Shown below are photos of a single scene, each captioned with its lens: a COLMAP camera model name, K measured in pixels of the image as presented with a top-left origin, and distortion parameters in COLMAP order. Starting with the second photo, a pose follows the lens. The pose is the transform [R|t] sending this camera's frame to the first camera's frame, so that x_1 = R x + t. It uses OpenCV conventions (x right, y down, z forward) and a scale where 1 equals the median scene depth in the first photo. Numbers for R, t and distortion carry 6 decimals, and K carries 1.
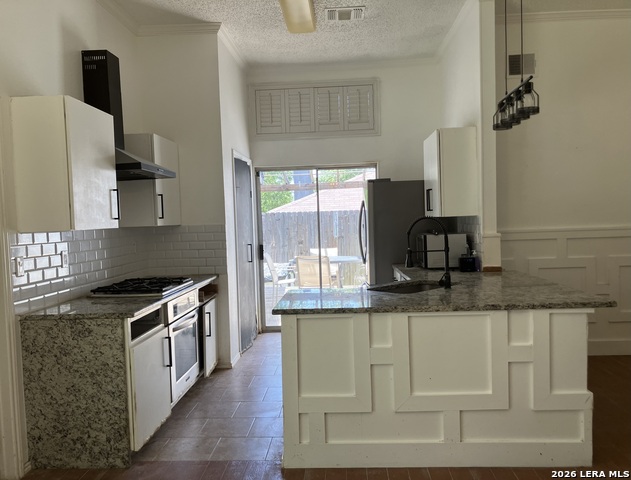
lens RADIAL K [[521.6, 0, 316.1], [0, 521.6, 250.6], [0, 0, 1]] dist [0.006448, -0.000353]
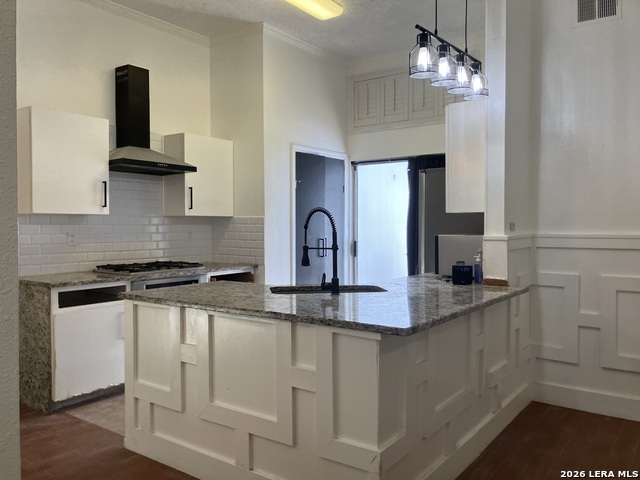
lens RADIAL K [[527.3, 0, 320.0], [0, 527.3, 240.0], [0, 0, 1]] dist [0.049983, -0.086228]
pose [[0.833164, 0.047491, -0.550982, 0.671725], [-0.060013, 0.998186, -0.004713, -0.009101], [0.549759, 0.036993, 0.834504, 0.265810]]
